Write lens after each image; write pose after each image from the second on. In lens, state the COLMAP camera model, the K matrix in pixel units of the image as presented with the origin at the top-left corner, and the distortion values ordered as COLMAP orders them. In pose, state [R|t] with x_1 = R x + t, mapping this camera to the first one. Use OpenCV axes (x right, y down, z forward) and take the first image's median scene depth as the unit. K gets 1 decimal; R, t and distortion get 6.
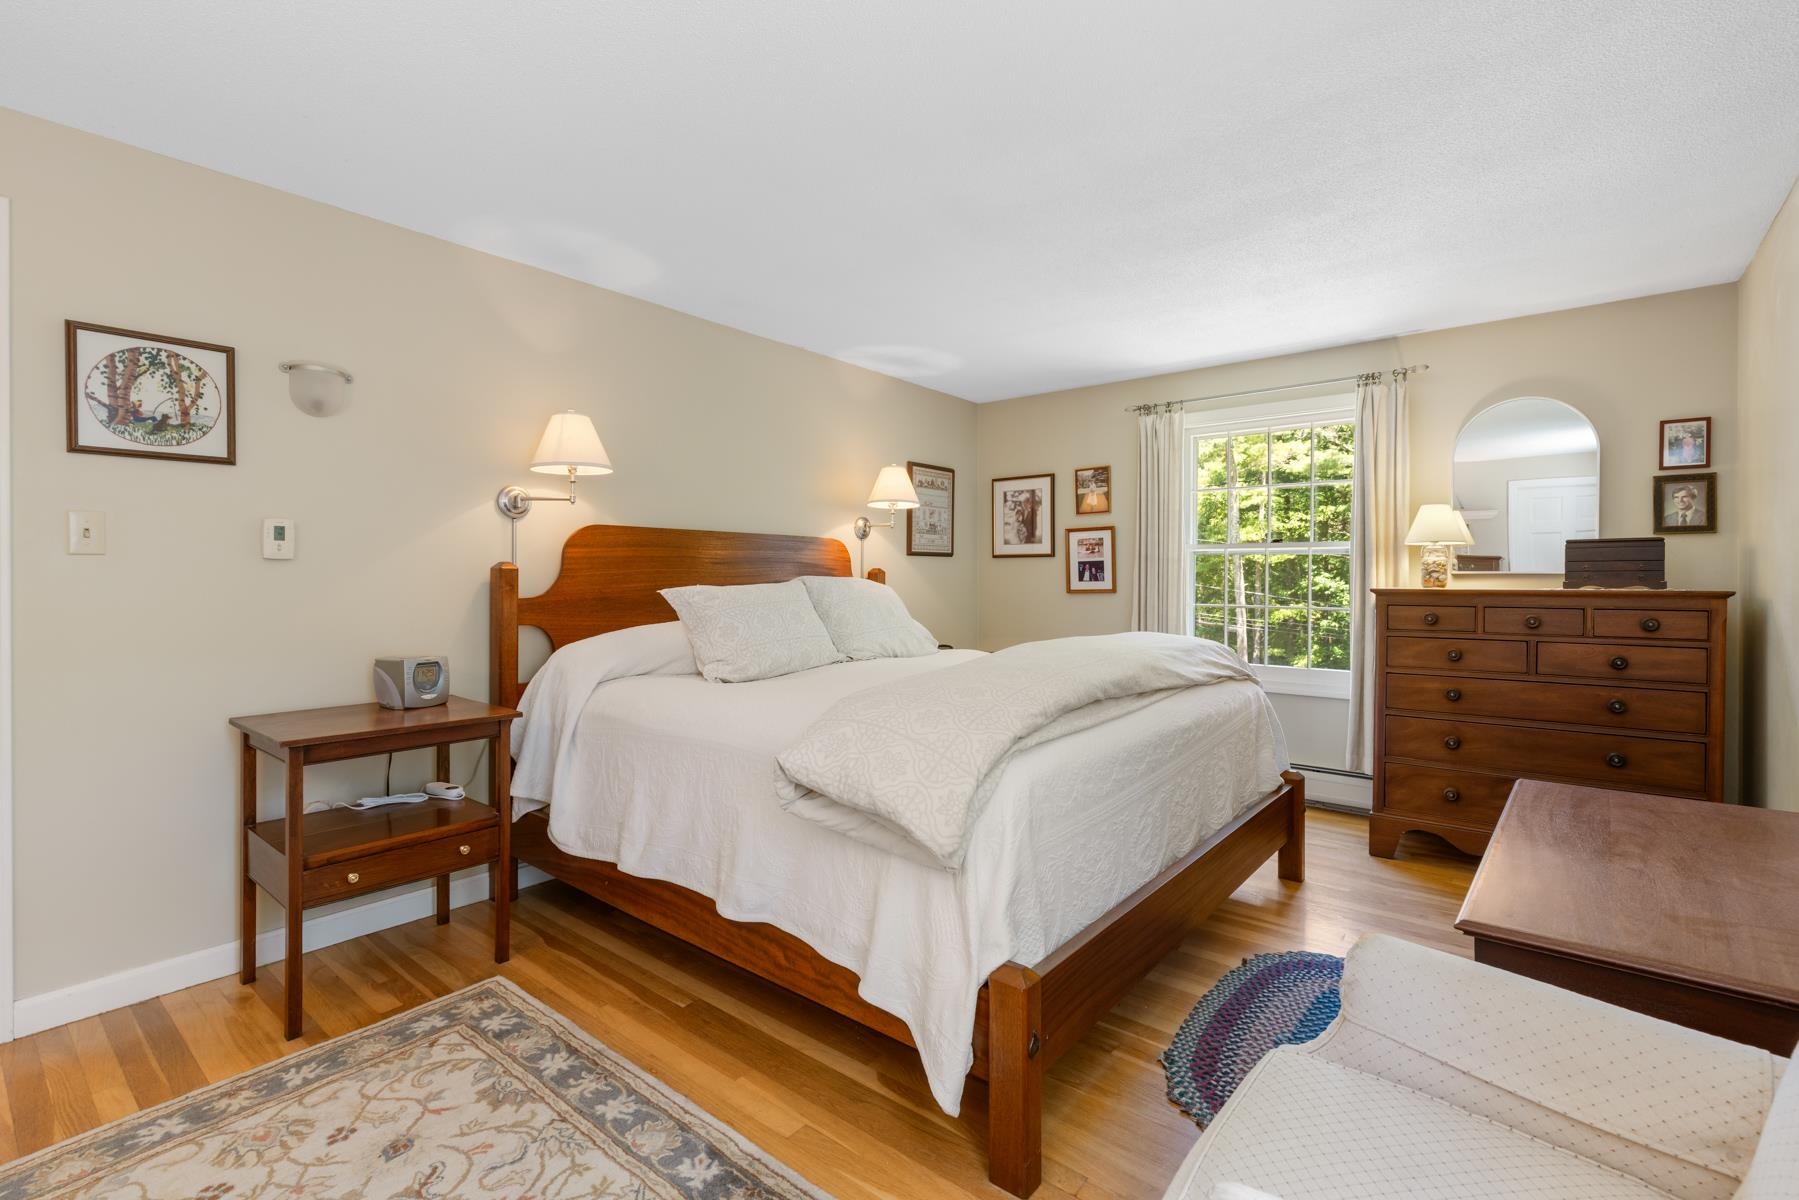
lens RADIAL K [[816.2, 0, 911.0], [0, 816.2, 585.5], [0, 0, 1]] dist [0.008168, -0.001520]
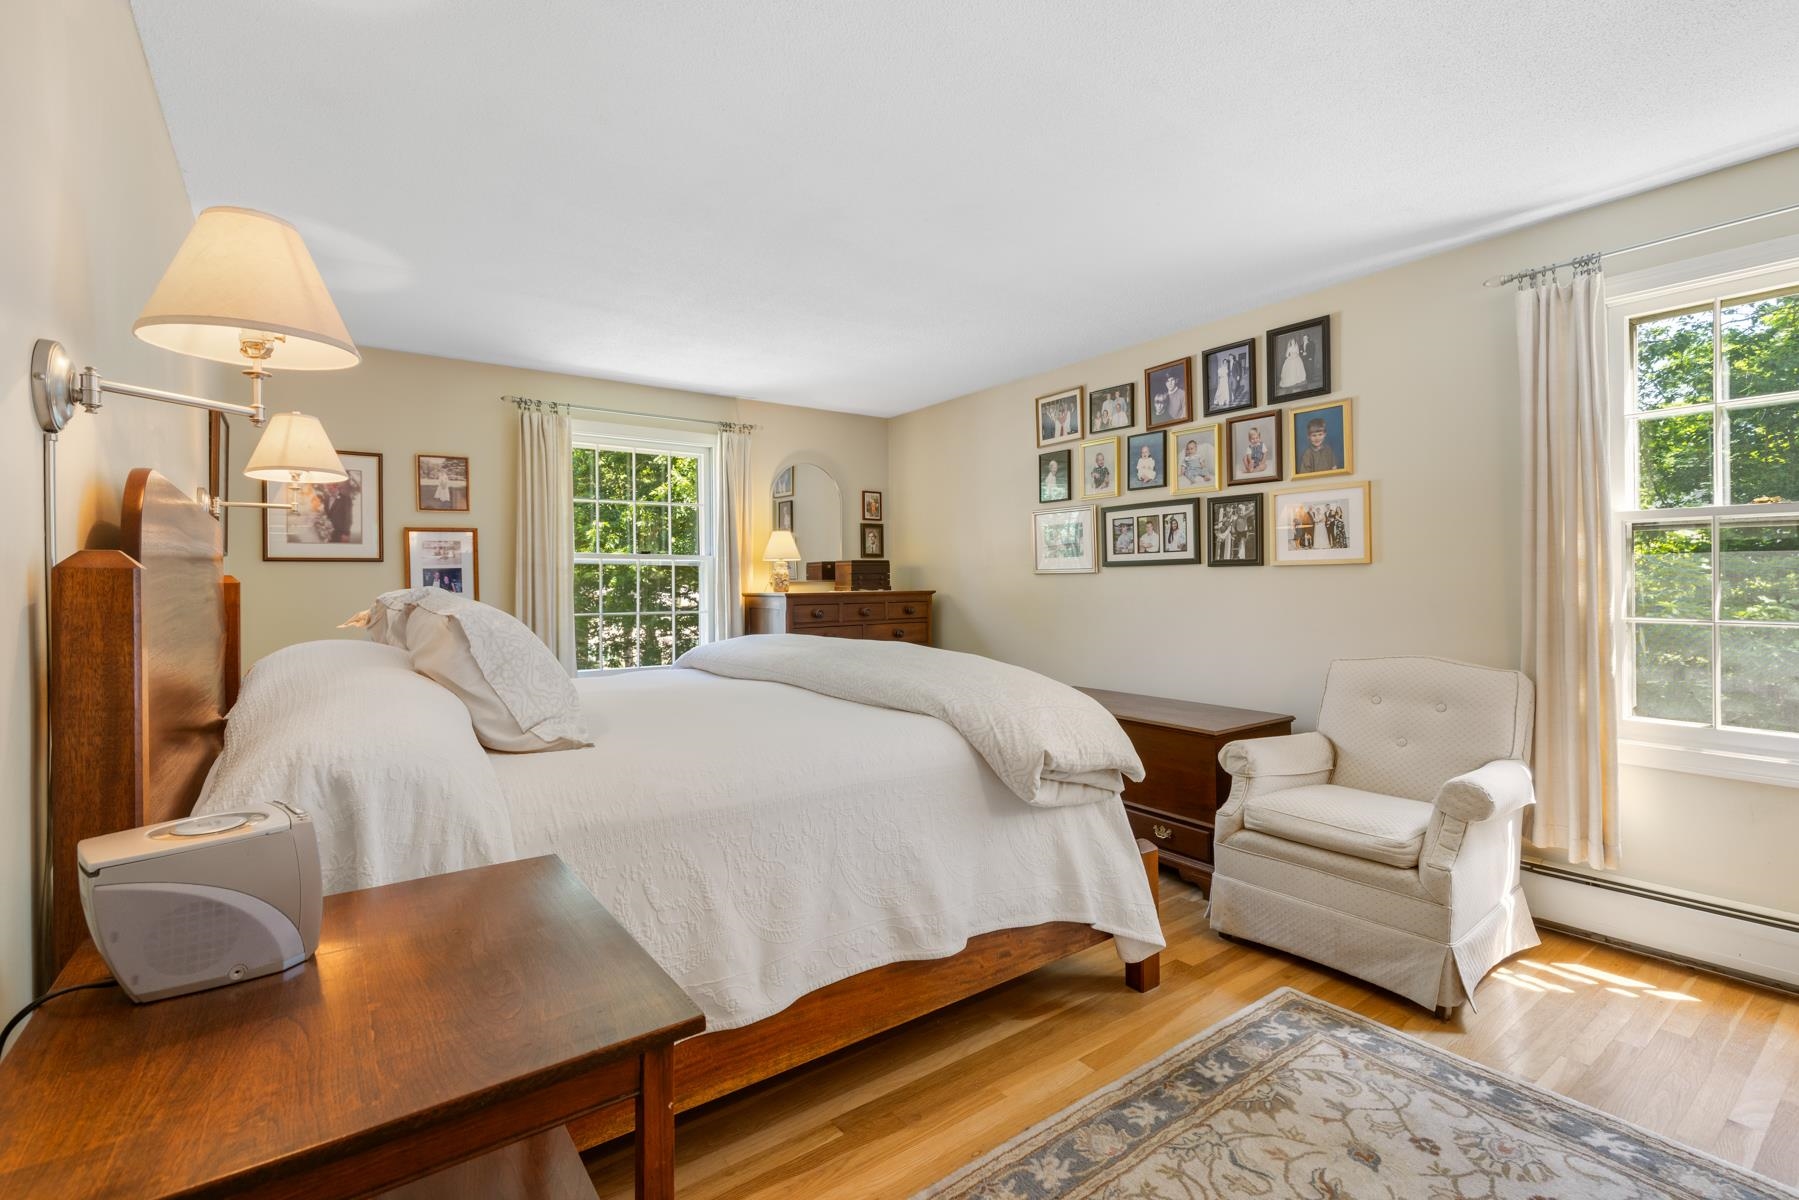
lens RADIAL K [[816.2, 0, 911.6], [0, 816.2, 589.0], [0, 0, 1]] dist [0.008168, -0.001520]
pose [[0.248242, -0.011143, 0.968634, -0.594533], [0.018091, 0.999813, 0.006865, -0.007411], [-0.968529, 0.015819, 0.248397, 0.428022]]
